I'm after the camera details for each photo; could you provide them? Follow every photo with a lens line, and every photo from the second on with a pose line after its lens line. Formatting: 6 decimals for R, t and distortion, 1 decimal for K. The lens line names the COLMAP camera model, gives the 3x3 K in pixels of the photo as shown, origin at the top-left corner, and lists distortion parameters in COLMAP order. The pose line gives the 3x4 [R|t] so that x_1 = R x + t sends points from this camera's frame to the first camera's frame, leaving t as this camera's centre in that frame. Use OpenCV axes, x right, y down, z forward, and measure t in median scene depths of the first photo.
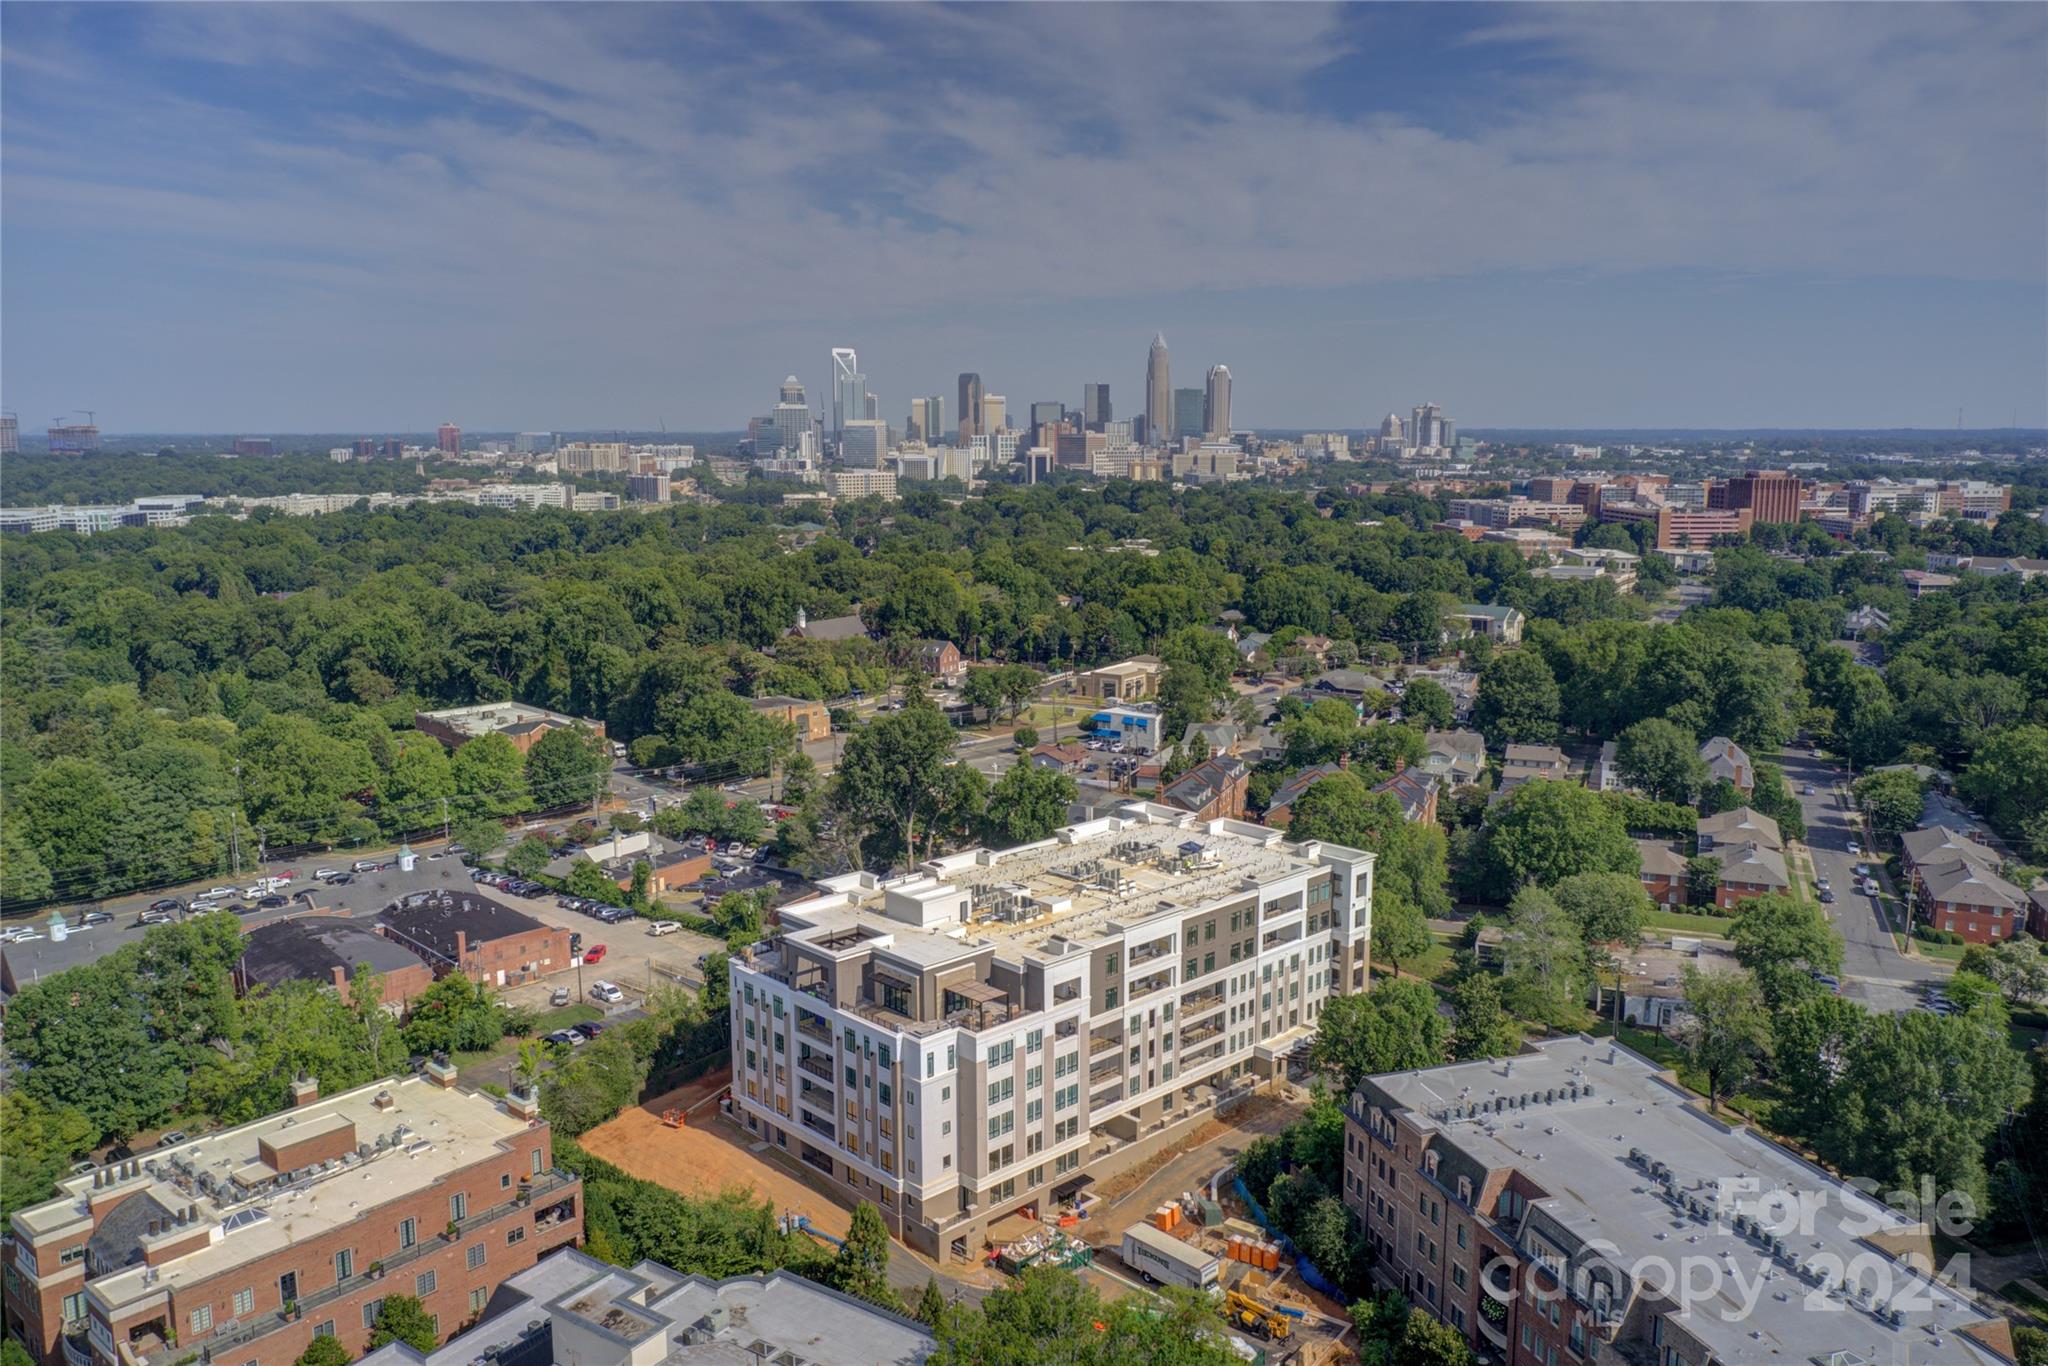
lens RADIAL K [[1647.6, 0, 1018.4], [0, 1647.6, 709.6], [0, 0, 1]] dist [-0.006043, 0.002558]
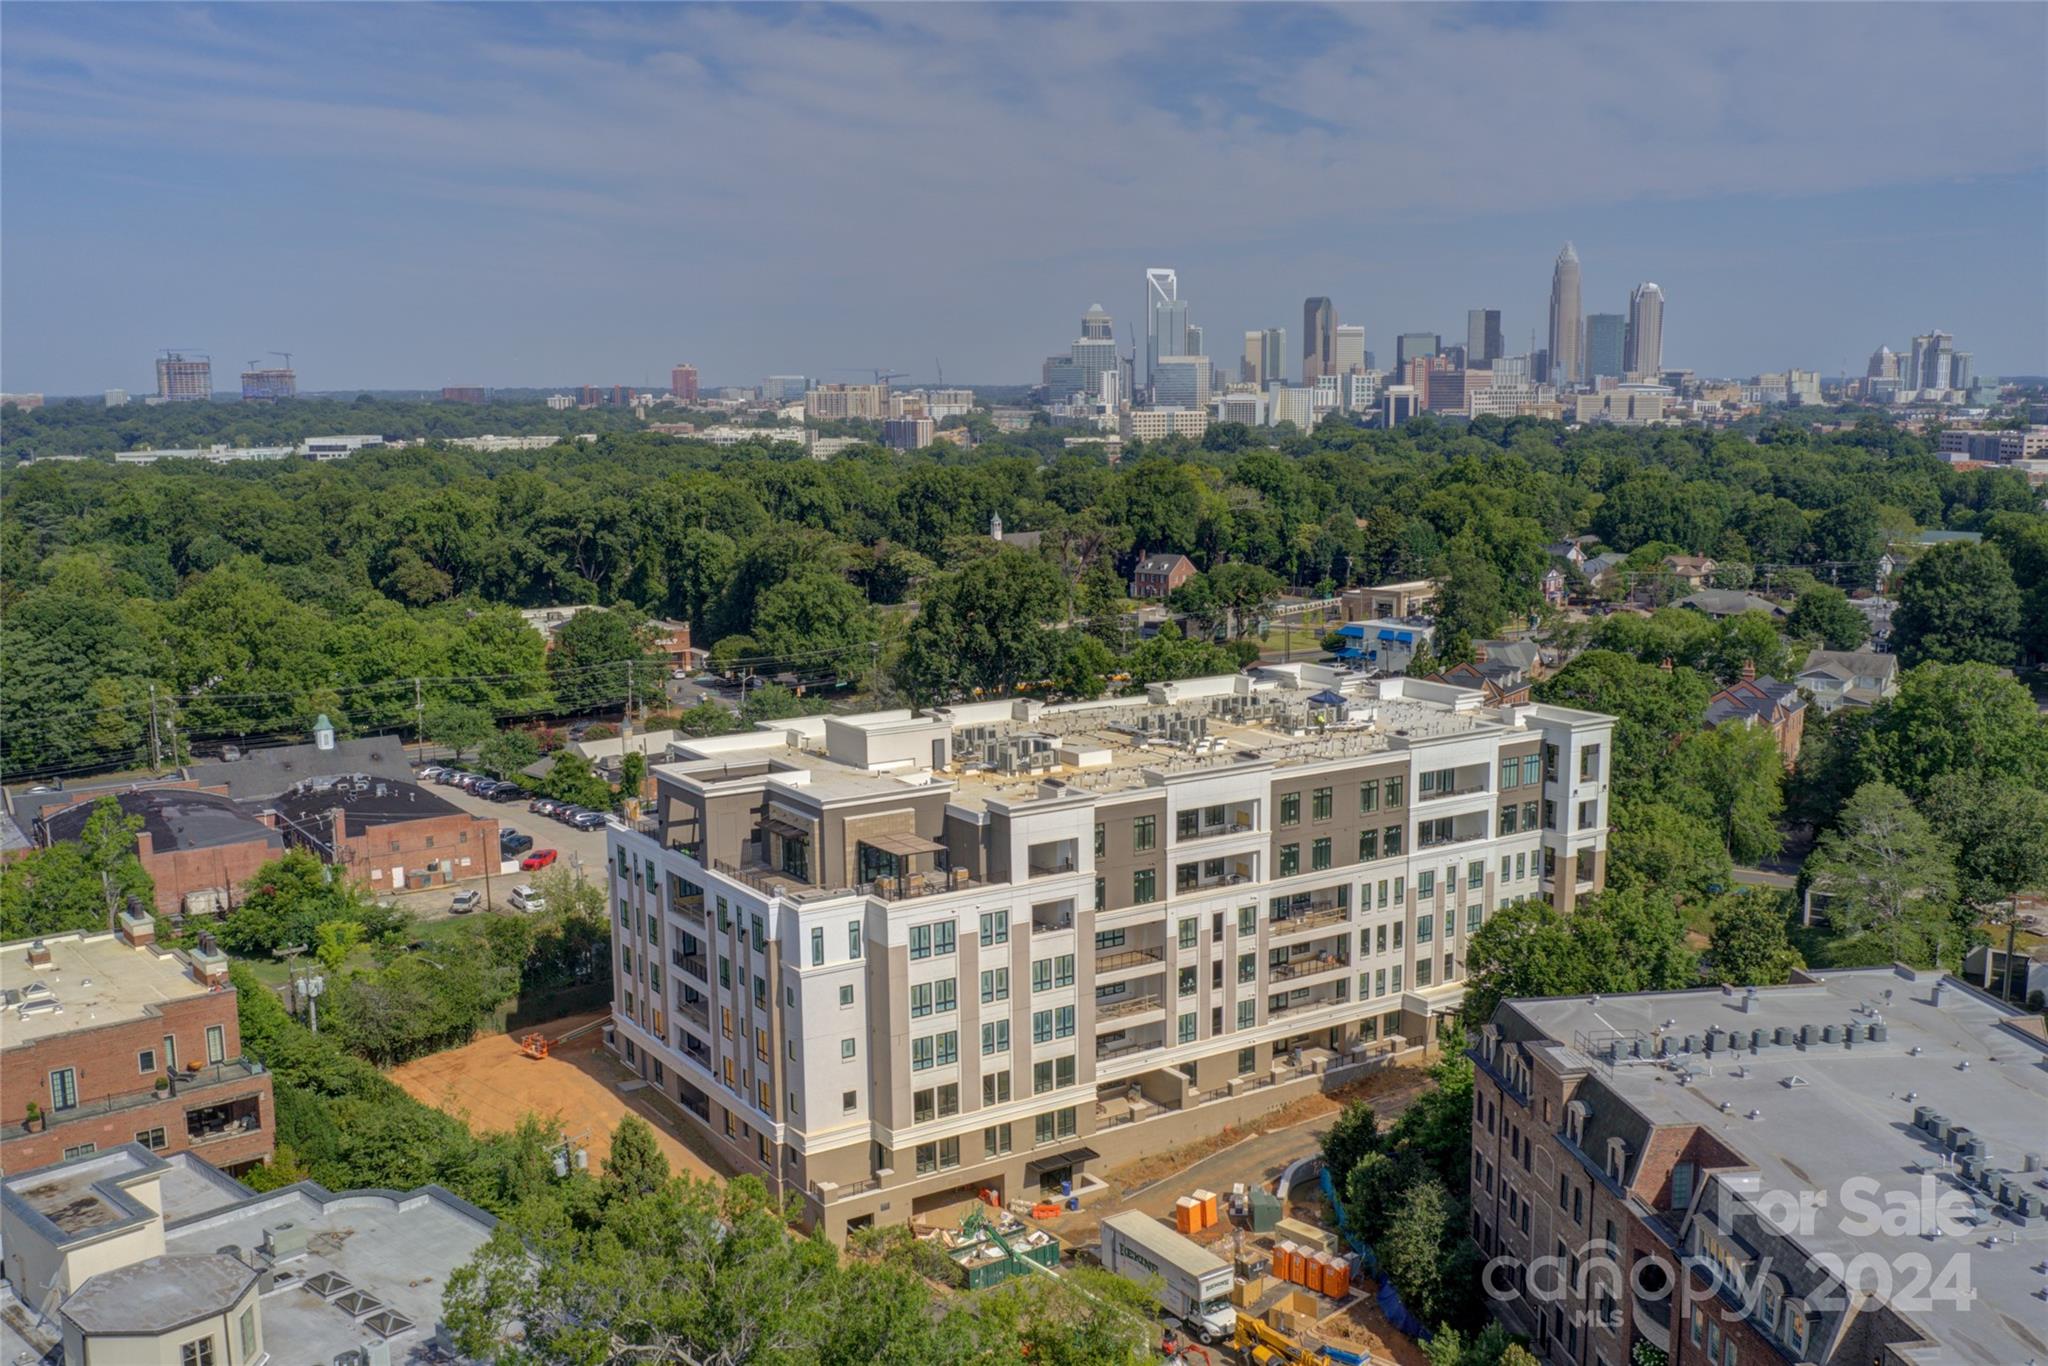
lens RADIAL K [[2043.3, 0, 1025.7], [0, 2043.3, 757.0], [0, 0, 1]] dist [-0.010176, 0.002880]
pose [[0.984203, 0.026483, -0.175054, 0.118499], [-0.024694, 0.999618, 0.012392, 0.090743], [0.175315, -0.007874, 0.984481, 0.153462]]
